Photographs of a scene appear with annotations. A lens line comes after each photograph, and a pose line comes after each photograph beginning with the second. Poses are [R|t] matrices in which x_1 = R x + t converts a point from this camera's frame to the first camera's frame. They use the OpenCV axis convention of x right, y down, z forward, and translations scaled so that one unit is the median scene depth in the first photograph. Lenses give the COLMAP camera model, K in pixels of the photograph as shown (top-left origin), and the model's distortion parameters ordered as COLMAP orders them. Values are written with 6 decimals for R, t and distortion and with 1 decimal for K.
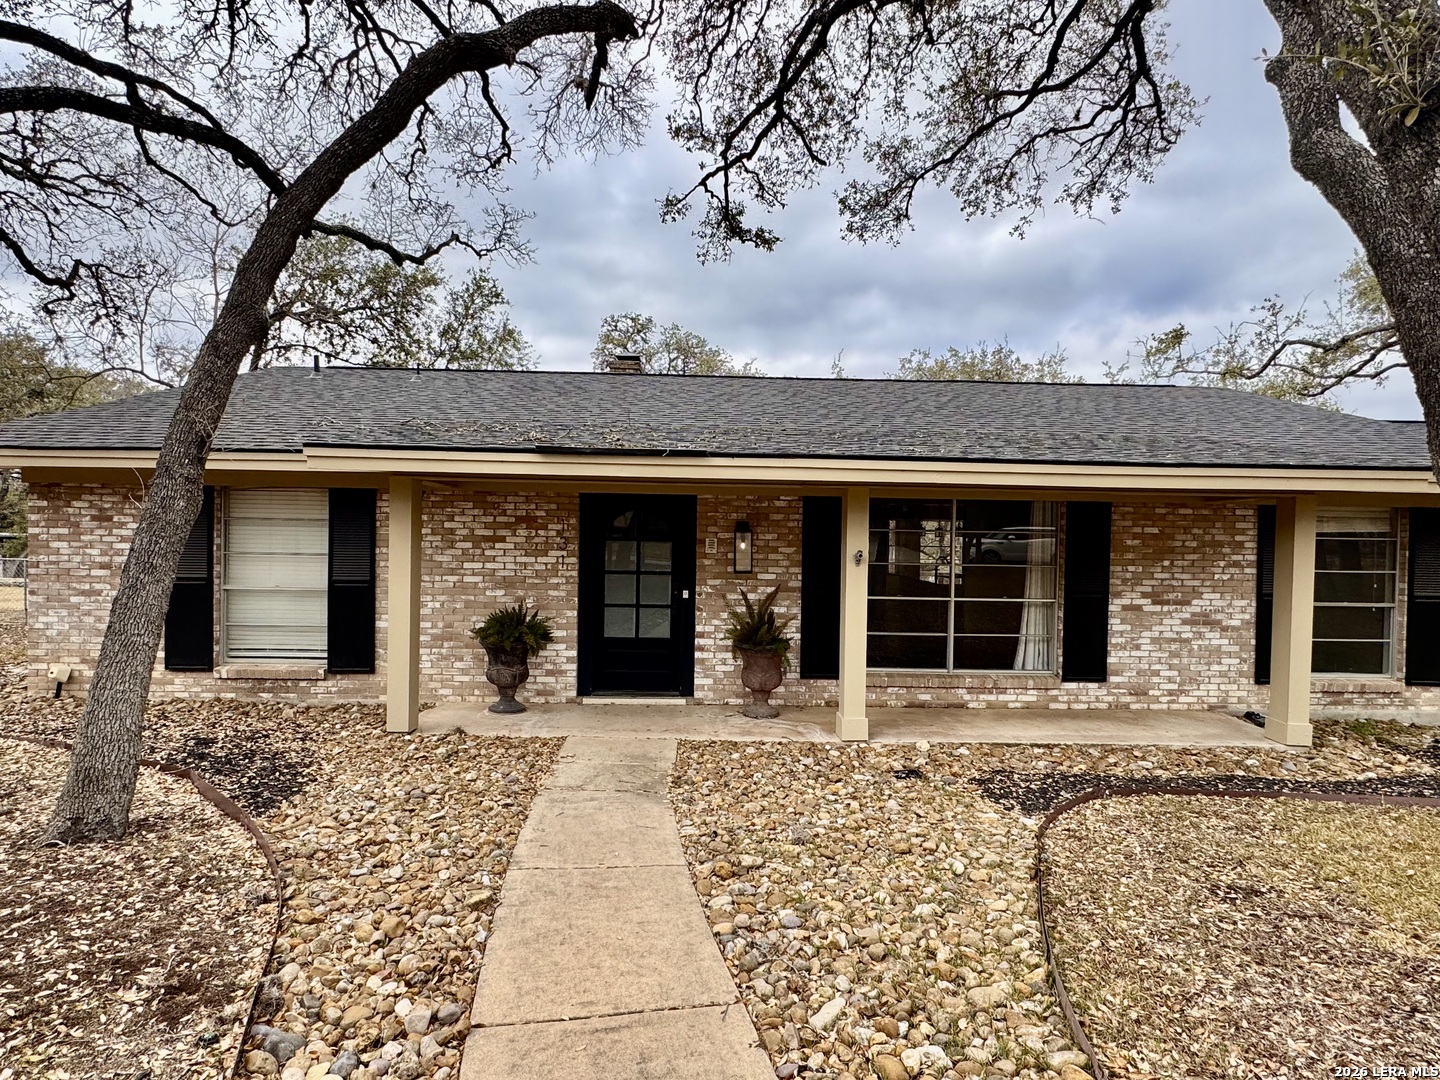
lens RADIAL K [[745.1, 0, 720.0], [0, 745.1, 540.0], [0, 0, 1]] dist [0.000525, 0.000099]
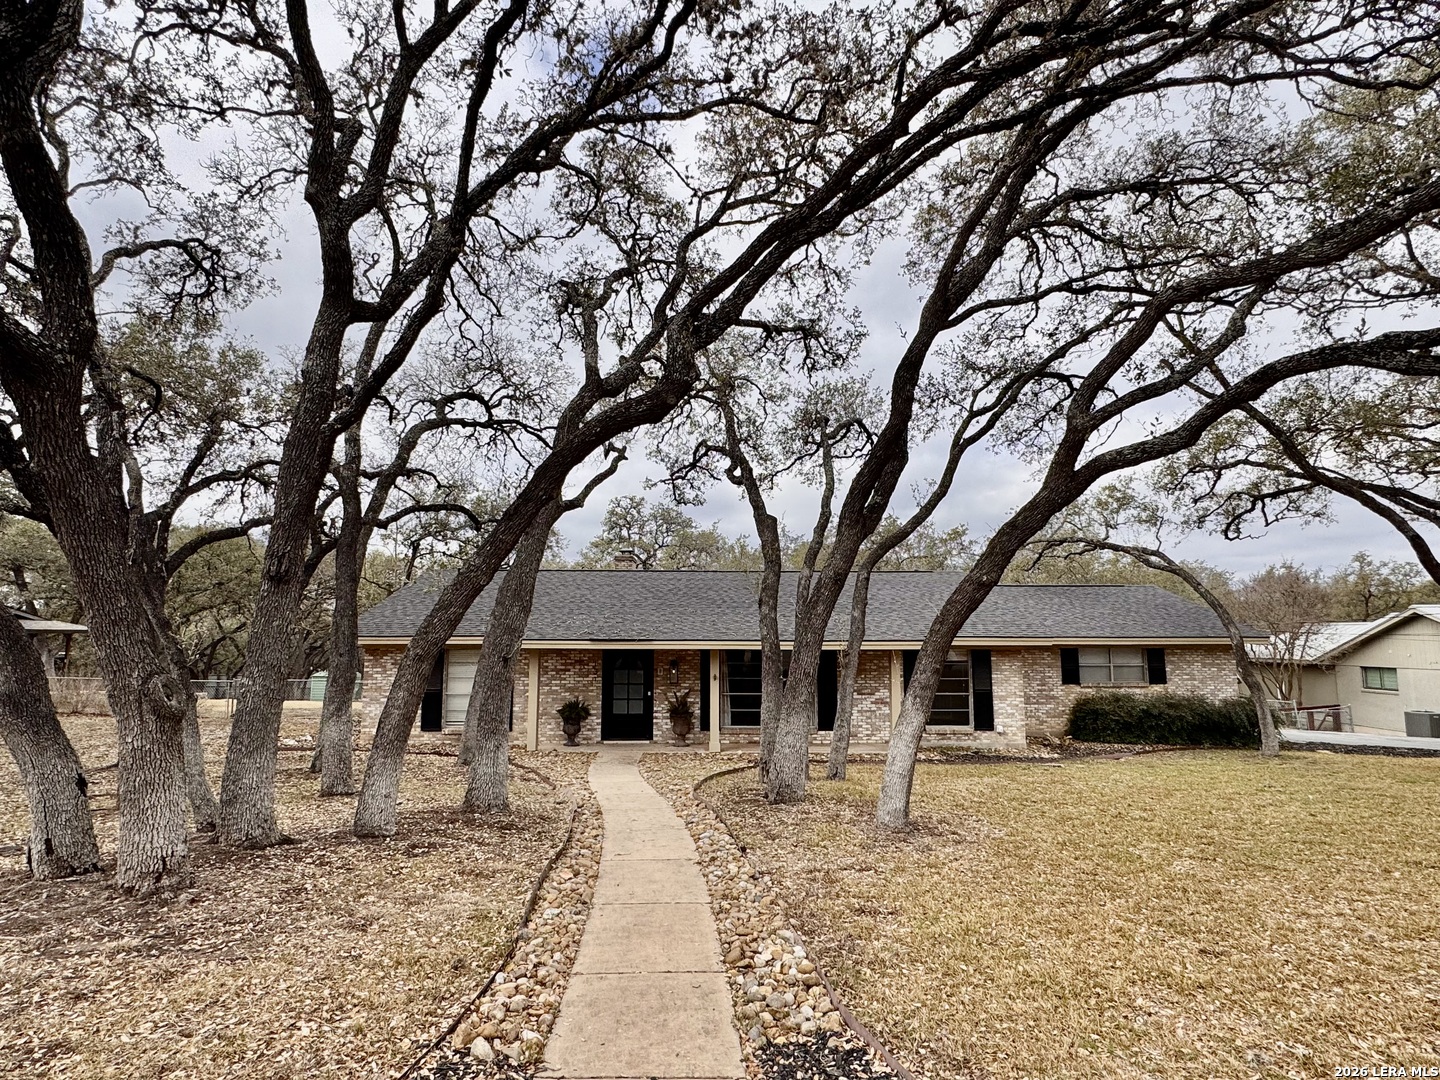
lens RADIAL K [[745.1, 0, 720.0], [0, 745.1, 540.0], [0, 0, 1]] dist [0.000525, 0.000099]
pose [[0.999877, -0.015588, -0.001713, 0.182532], [0.015227, 0.991169, -0.131731, -0.089279], [0.003751, 0.131689, 0.991284, -1.323904]]
